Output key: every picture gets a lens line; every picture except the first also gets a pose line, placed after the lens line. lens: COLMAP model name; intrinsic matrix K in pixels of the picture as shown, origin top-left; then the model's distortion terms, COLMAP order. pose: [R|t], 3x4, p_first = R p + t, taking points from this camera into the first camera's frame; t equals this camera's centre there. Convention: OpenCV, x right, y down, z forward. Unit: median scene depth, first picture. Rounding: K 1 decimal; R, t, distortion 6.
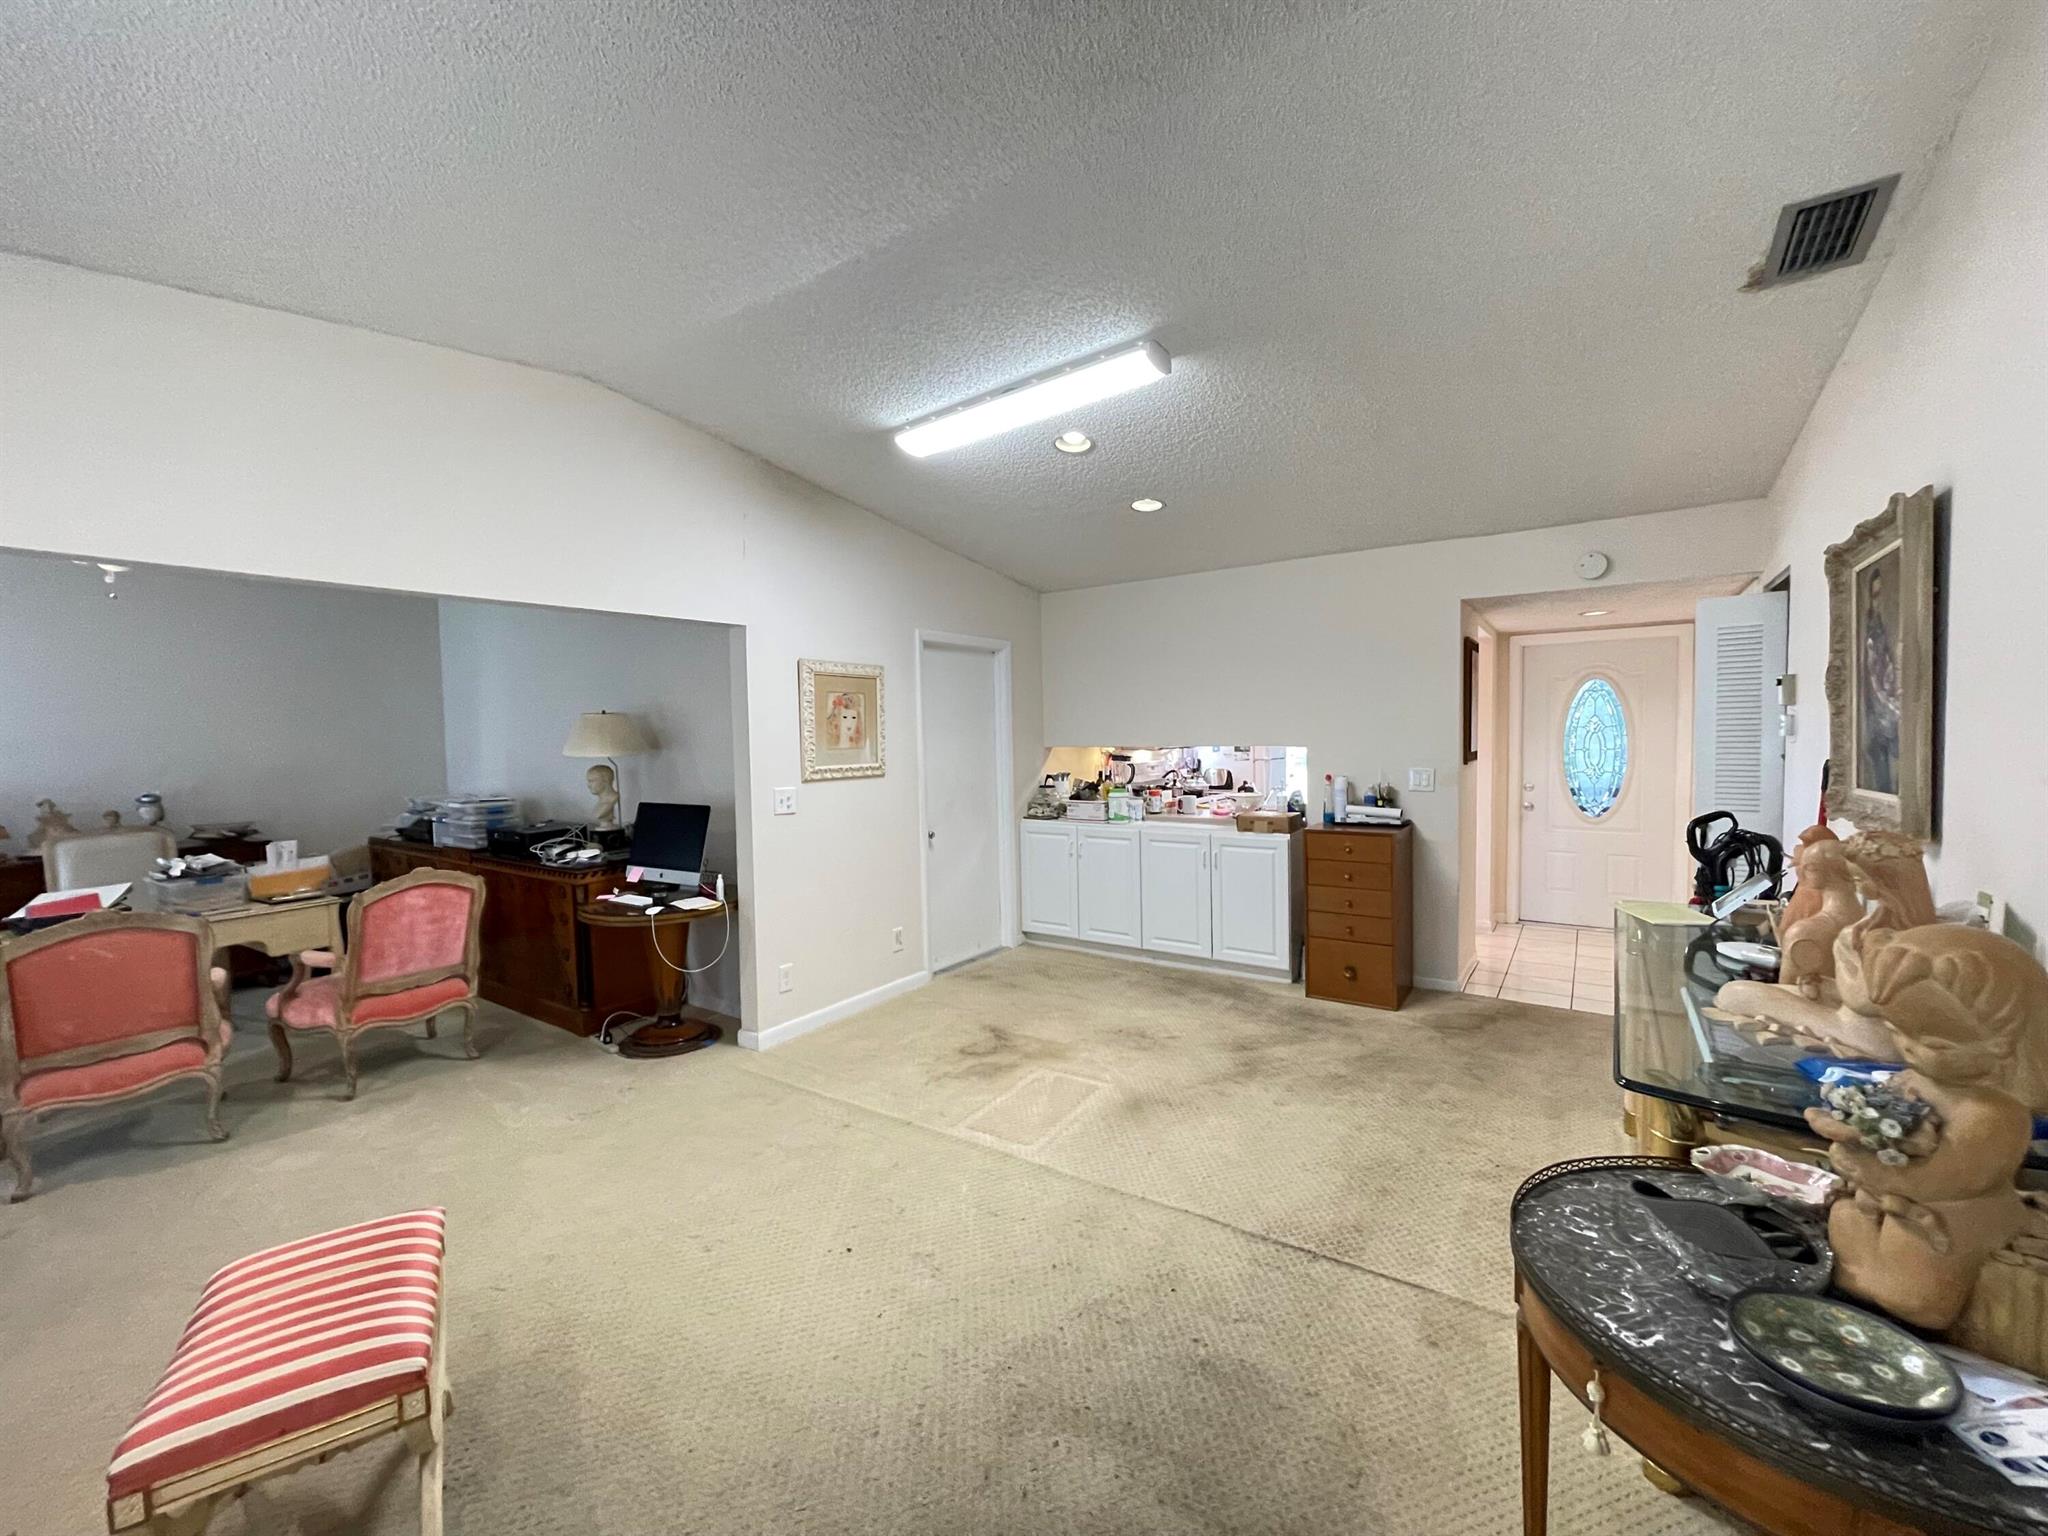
lens RADIAL K [[826.6, 0, 1023.8], [0, 826.6, 770.6], [0, 0, 1]] dist [-0.003687, 0.000654]
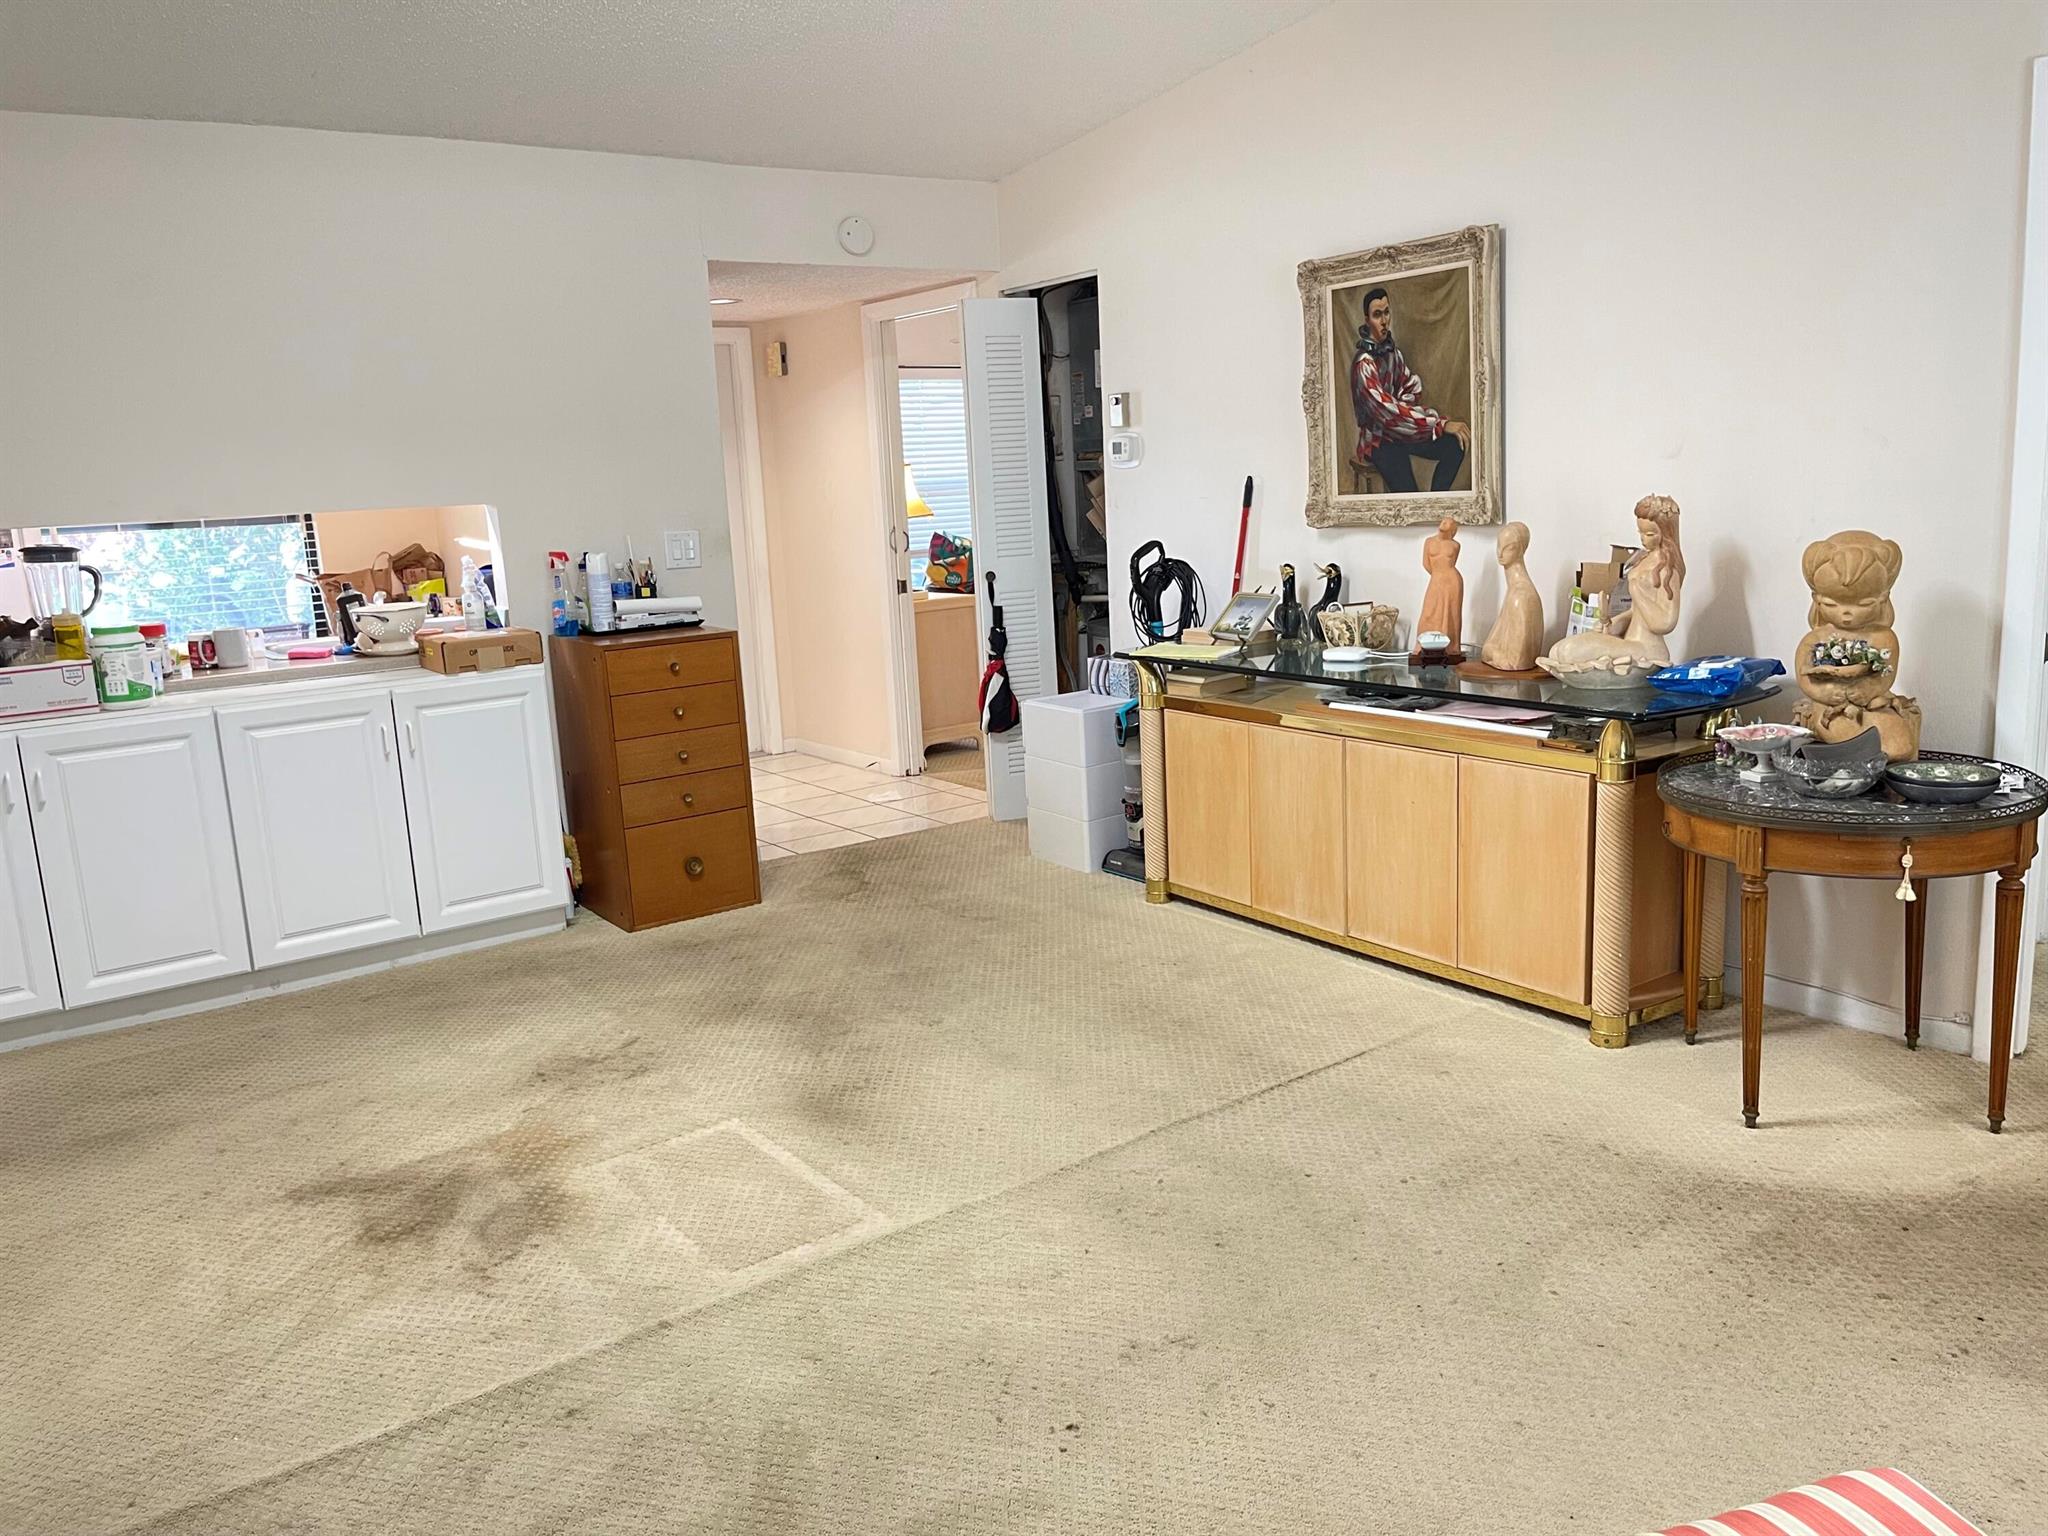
lens RADIAL K [[1540.6, 0, 1022.9], [0, 1540.6, 760.3], [0, 0, 1]] dist [0.032166, -0.003235]
pose [[0.341850, -0.180706, 0.922217, -0.613857], [0.083306, 0.983302, 0.161795, -0.000062], [-0.936055, 0.021517, 0.351195, 0.391651]]
